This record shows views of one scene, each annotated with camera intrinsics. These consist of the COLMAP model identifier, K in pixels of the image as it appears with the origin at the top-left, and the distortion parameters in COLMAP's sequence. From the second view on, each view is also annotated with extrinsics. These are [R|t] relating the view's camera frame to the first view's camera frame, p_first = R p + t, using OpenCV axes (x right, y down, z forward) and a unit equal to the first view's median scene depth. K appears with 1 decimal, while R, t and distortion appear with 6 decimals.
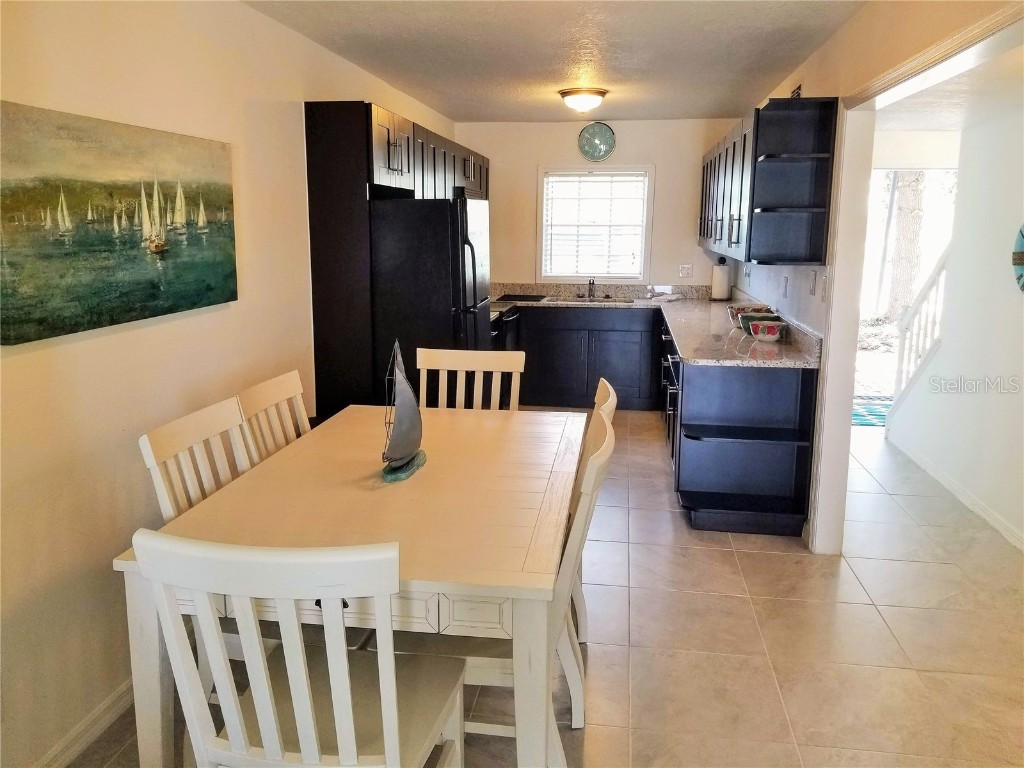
lens RADIAL K [[808.8, 0, 508.4], [0, 808.8, 381.2], [0, 0, 1]] dist [-0.005996, -0.013782]
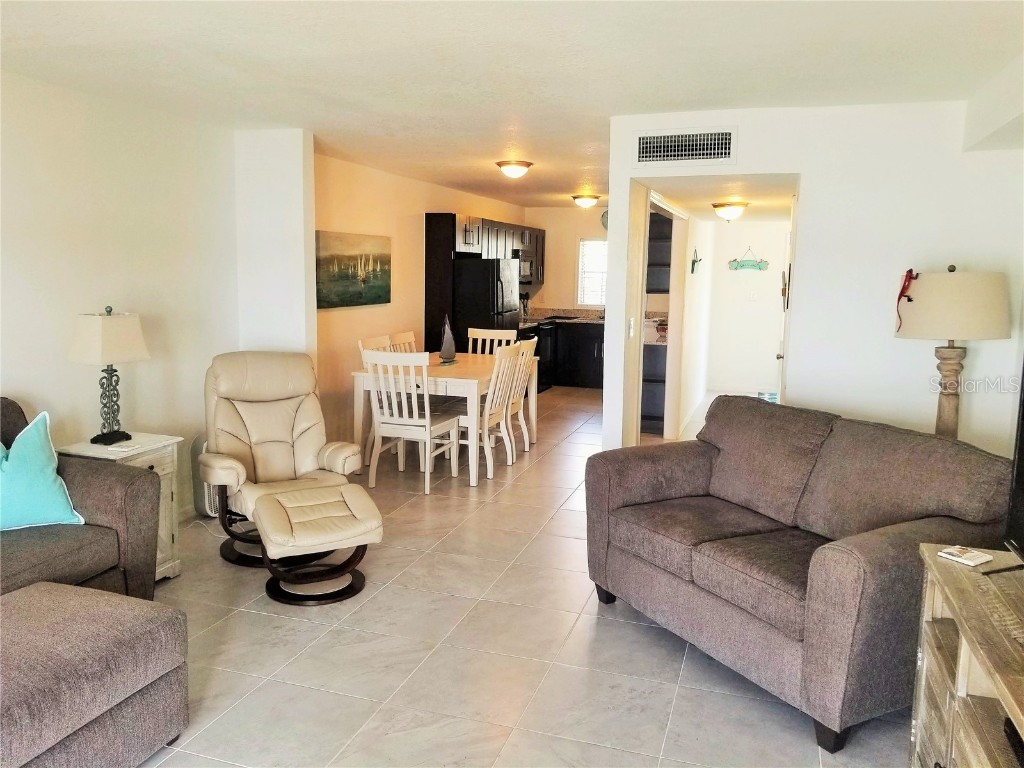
lens RADIAL K [[808.8, 0, 514.0], [0, 808.8, 383.9], [0, 0, 1]] dist [-0.005996, -0.013782]
pose [[0.986681, 0.036372, -0.158550, 0.435384], [-0.044257, 0.997938, -0.046493, 0.249280], [0.156532, 0.052891, 0.986256, -1.358600]]
